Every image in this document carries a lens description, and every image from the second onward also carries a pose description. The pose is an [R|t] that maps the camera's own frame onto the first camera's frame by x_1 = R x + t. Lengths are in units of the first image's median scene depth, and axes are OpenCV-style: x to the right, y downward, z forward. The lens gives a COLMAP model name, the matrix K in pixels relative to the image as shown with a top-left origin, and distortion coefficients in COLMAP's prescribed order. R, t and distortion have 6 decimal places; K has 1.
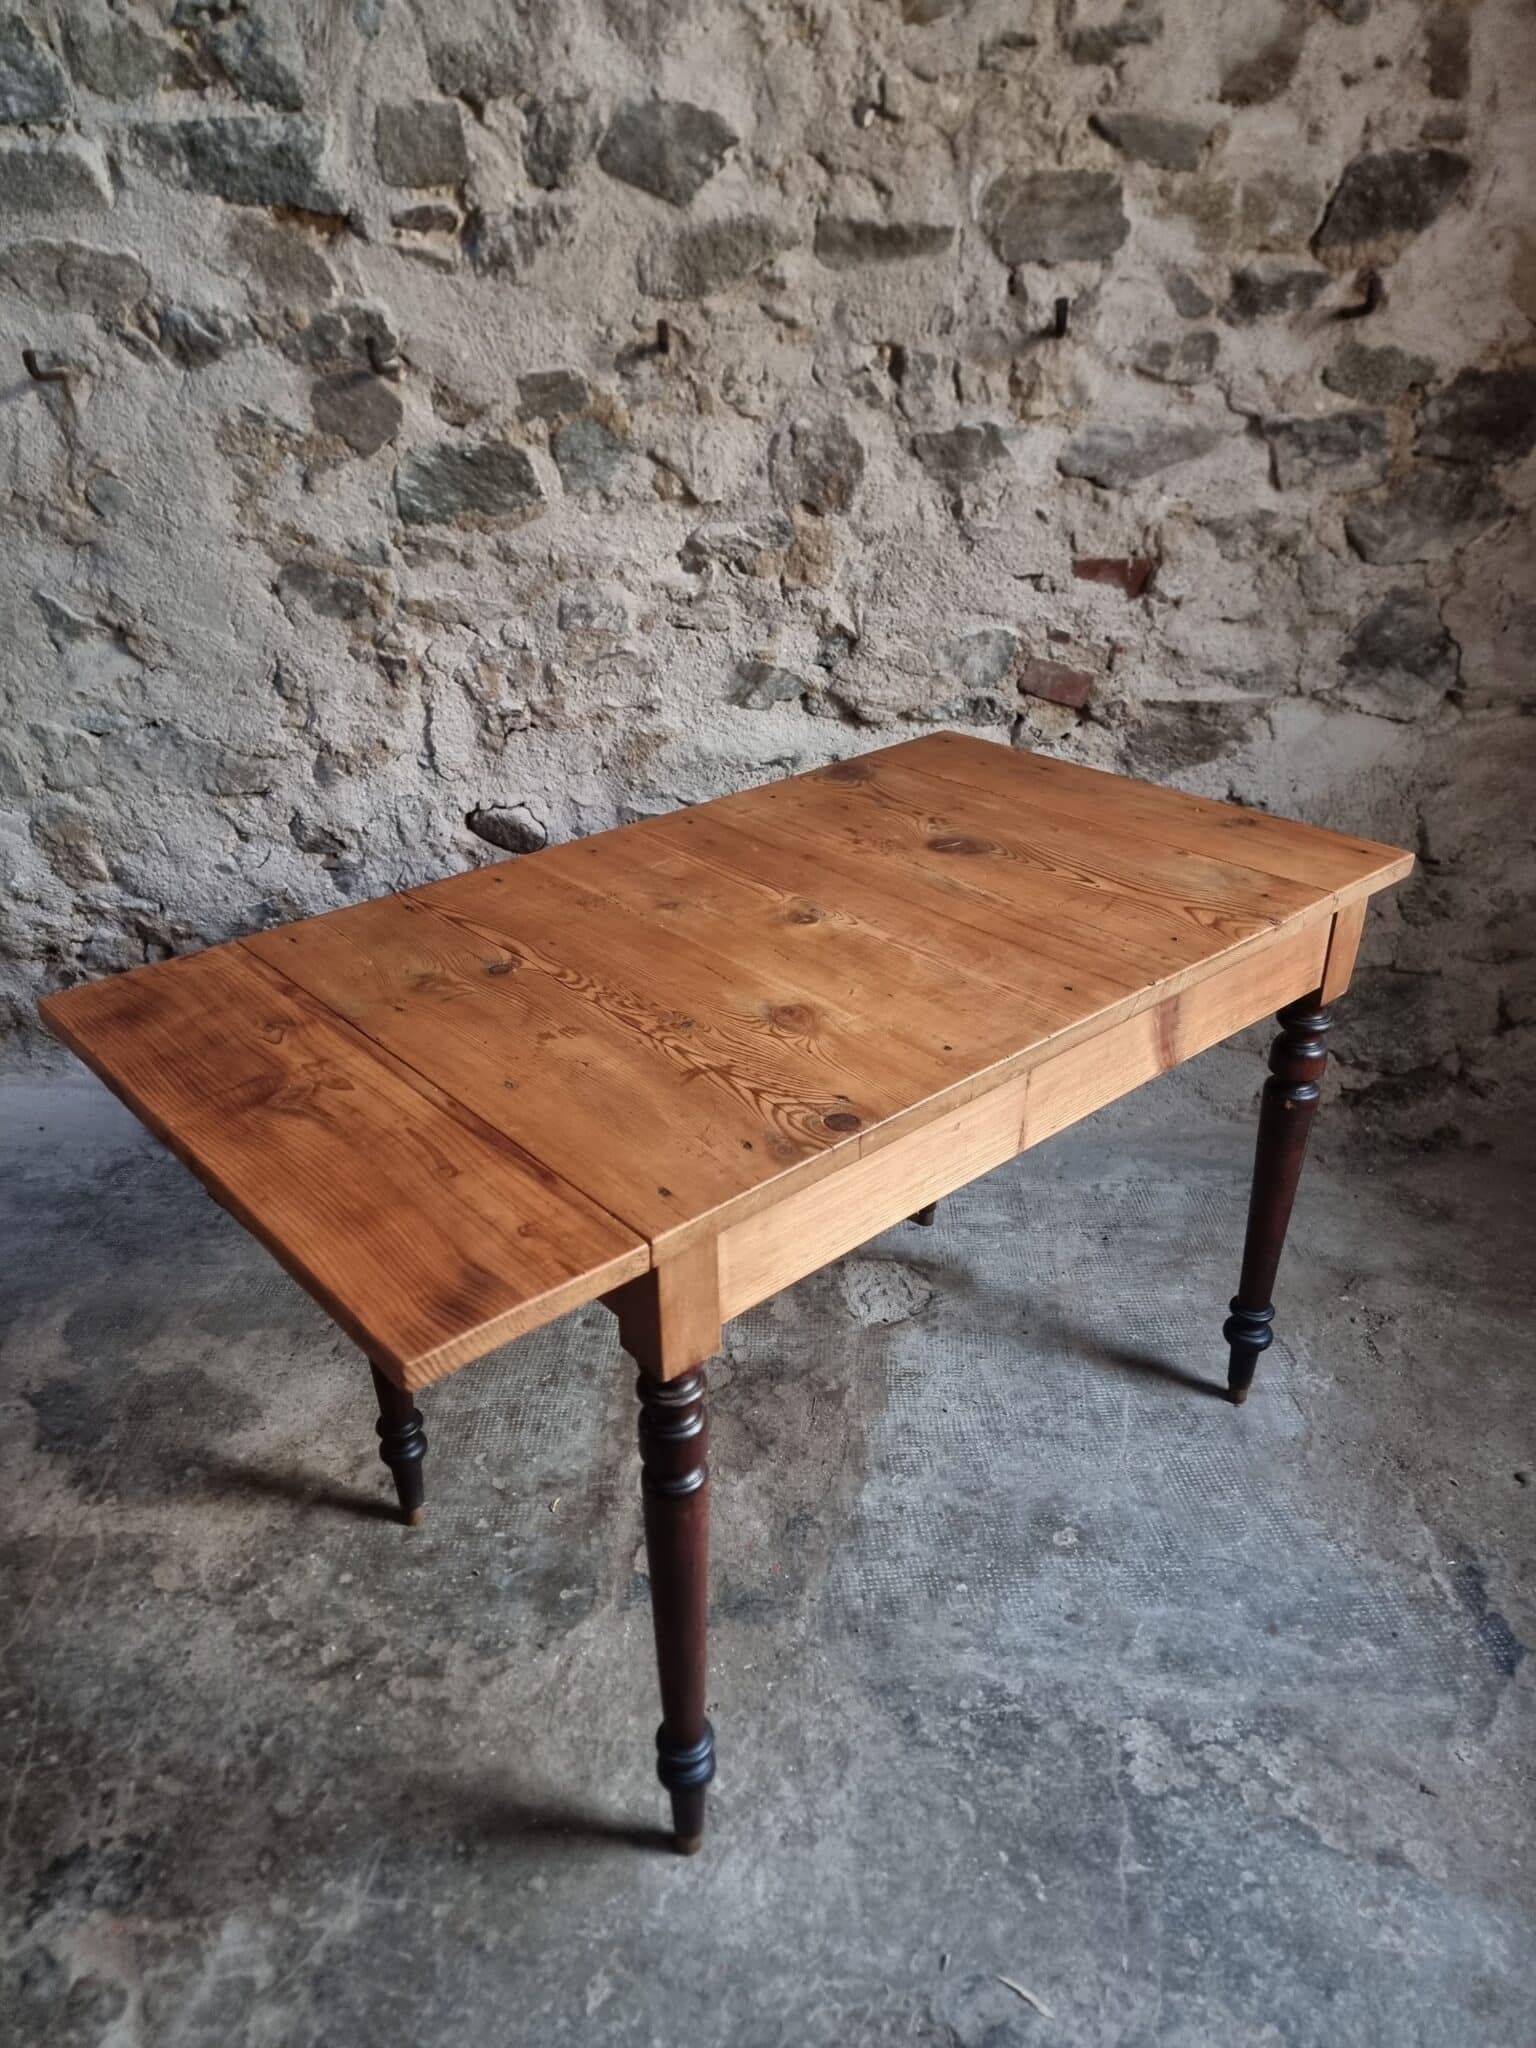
lens RADIAL K [[1432.9, 0, 746.2], [0, 1432.9, 1037.9], [0, 0, 1]] dist [0.057612, -0.057847]
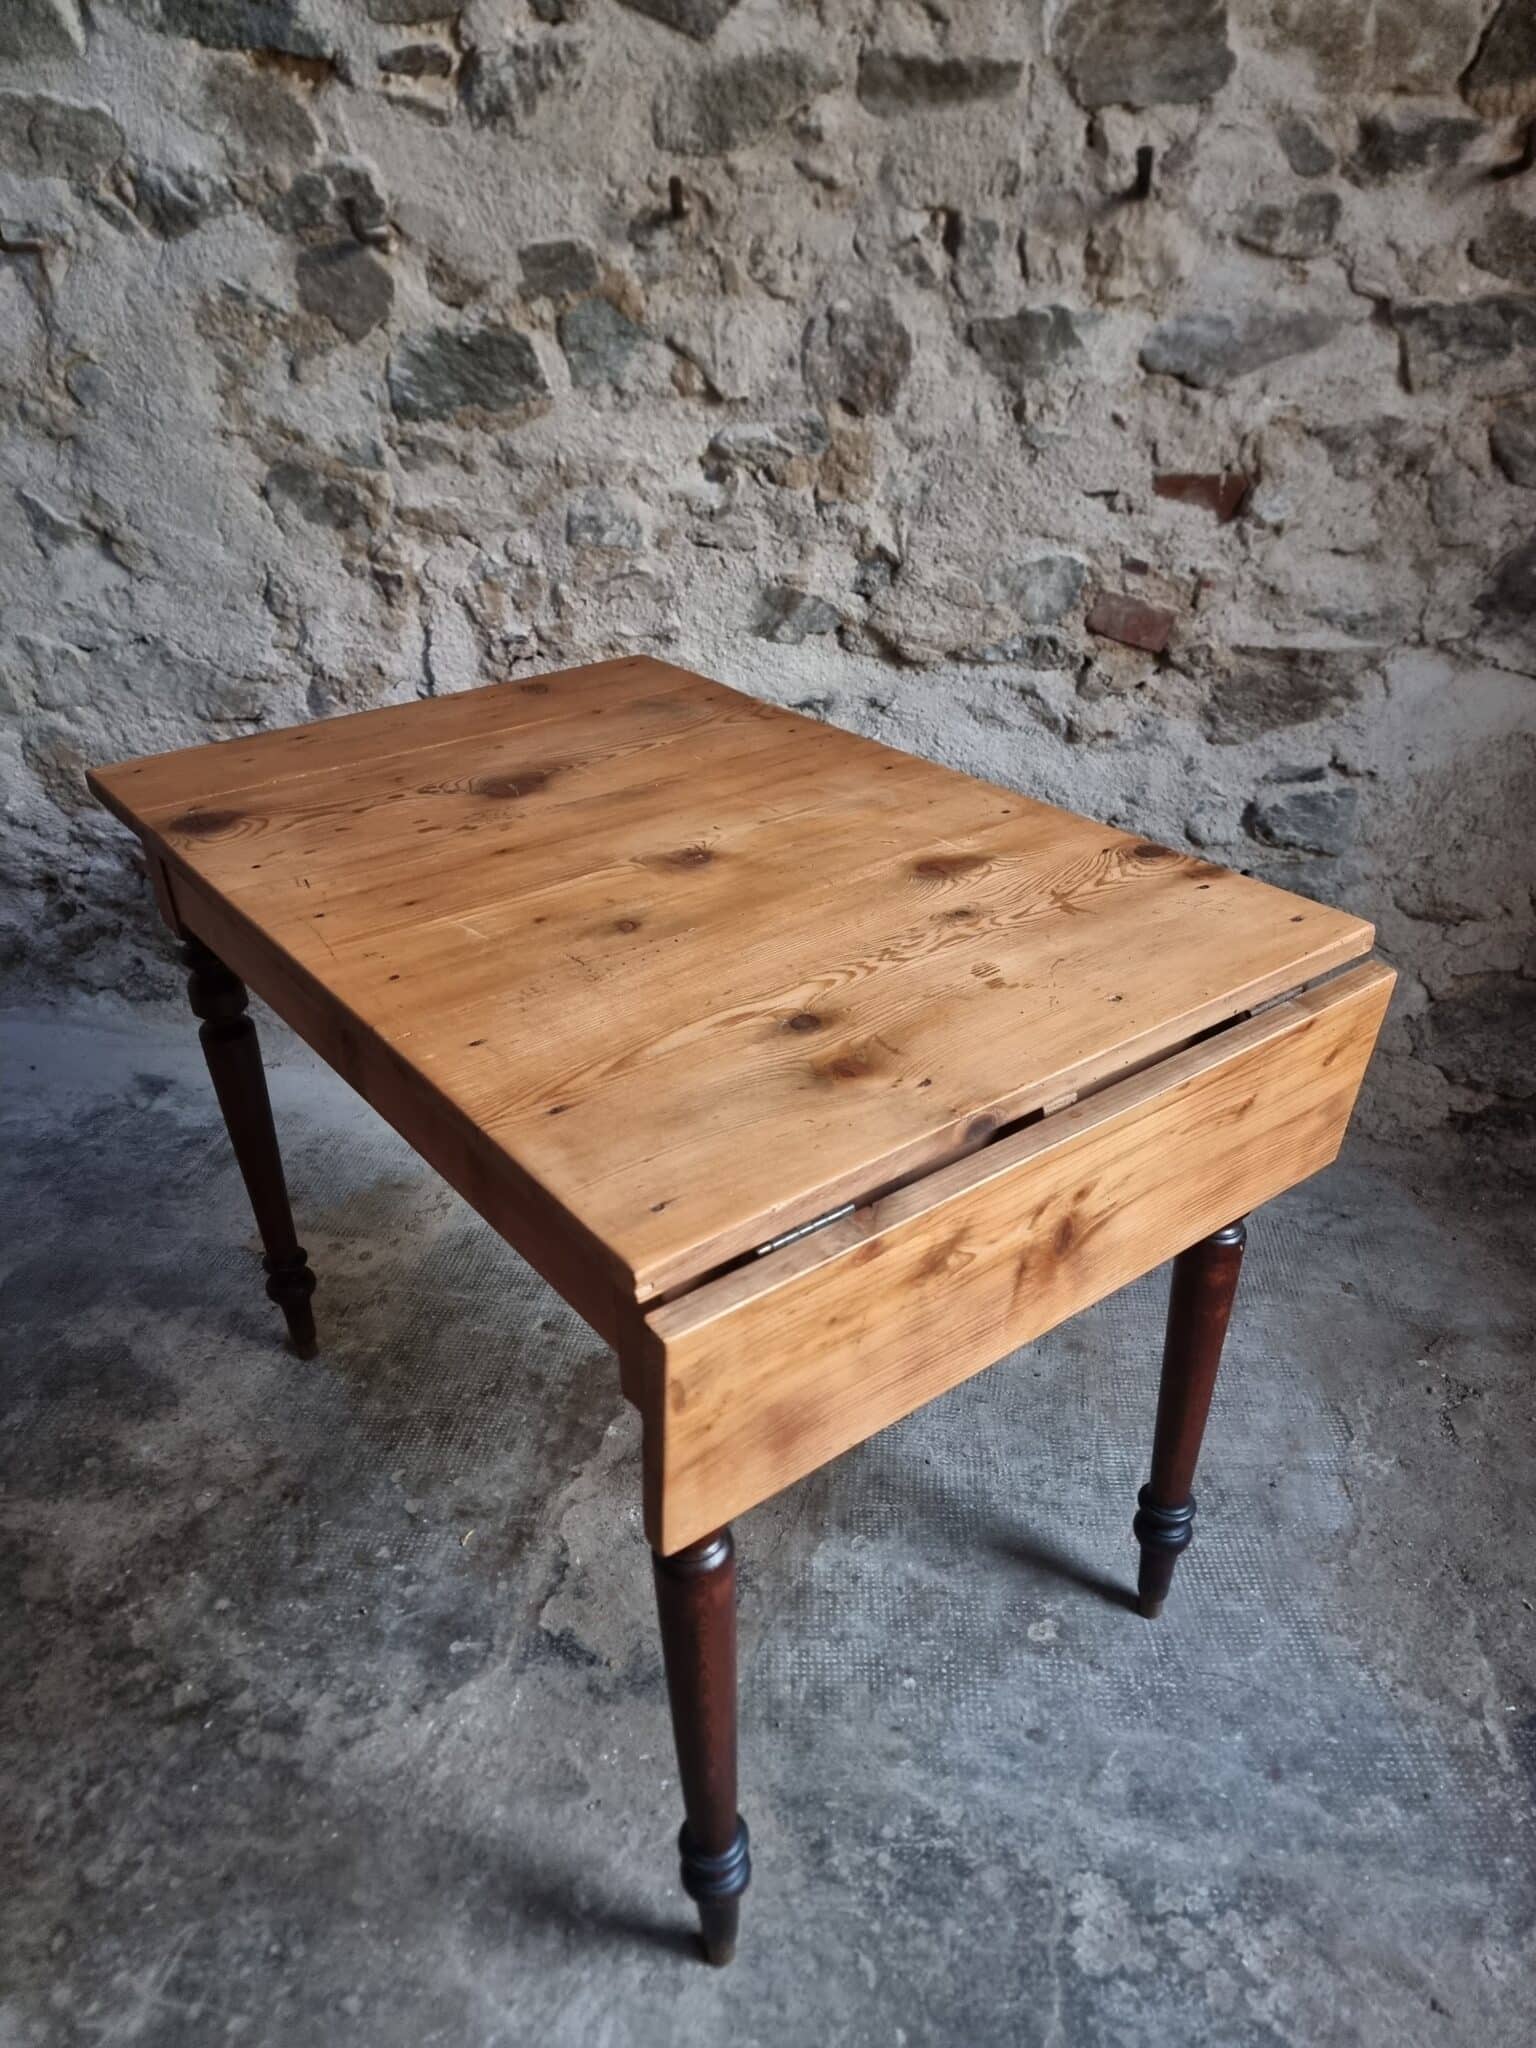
lens RADIAL K [[1432.9, 0, 760.9], [0, 1432.9, 1046.1], [0, 0, 1]] dist [0.057612, -0.057847]
pose [[0.994376, 0.056156, -0.089794, 0.093532], [-0.052644, 0.997771, 0.041020, -0.019748], [0.091898, -0.036062, 0.995115, 0.124799]]
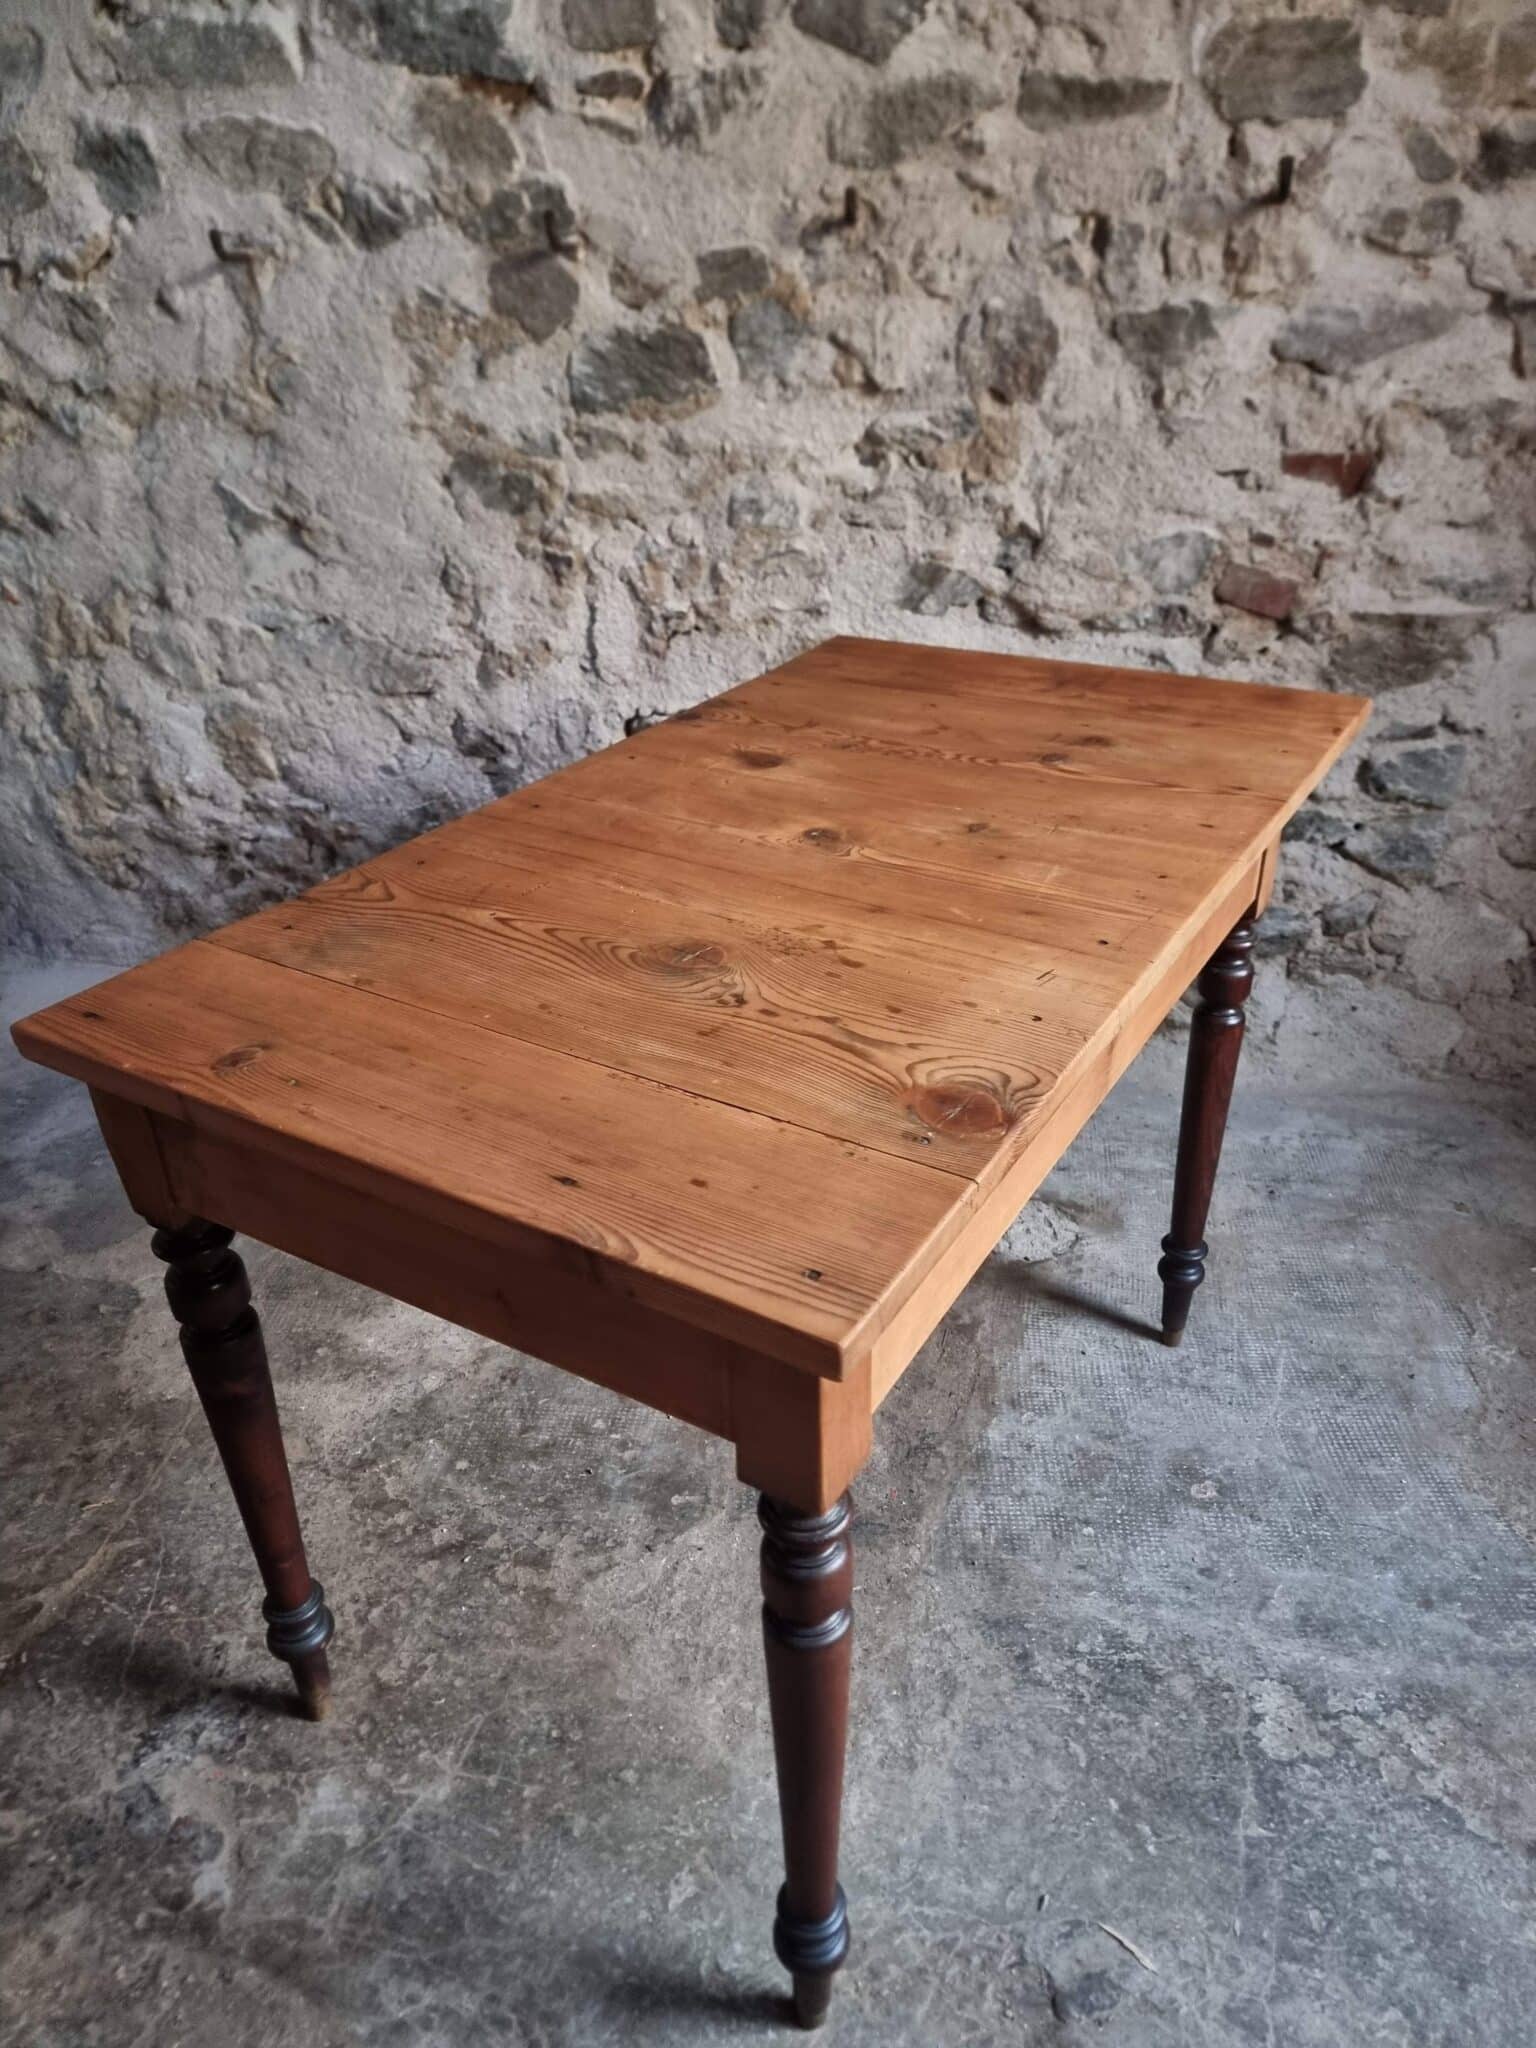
lens RADIAL K [[1432.9, 0, 762.7], [0, 1432.9, 1049.6], [0, 0, 1]] dist [0.057612, -0.057847]
pose [[0.993031, 0.055487, -0.103976, 0.014034], [-0.052198, 0.998055, 0.034095, 0.034925], [0.105666, -0.028430, 0.993995, 0.033867]]
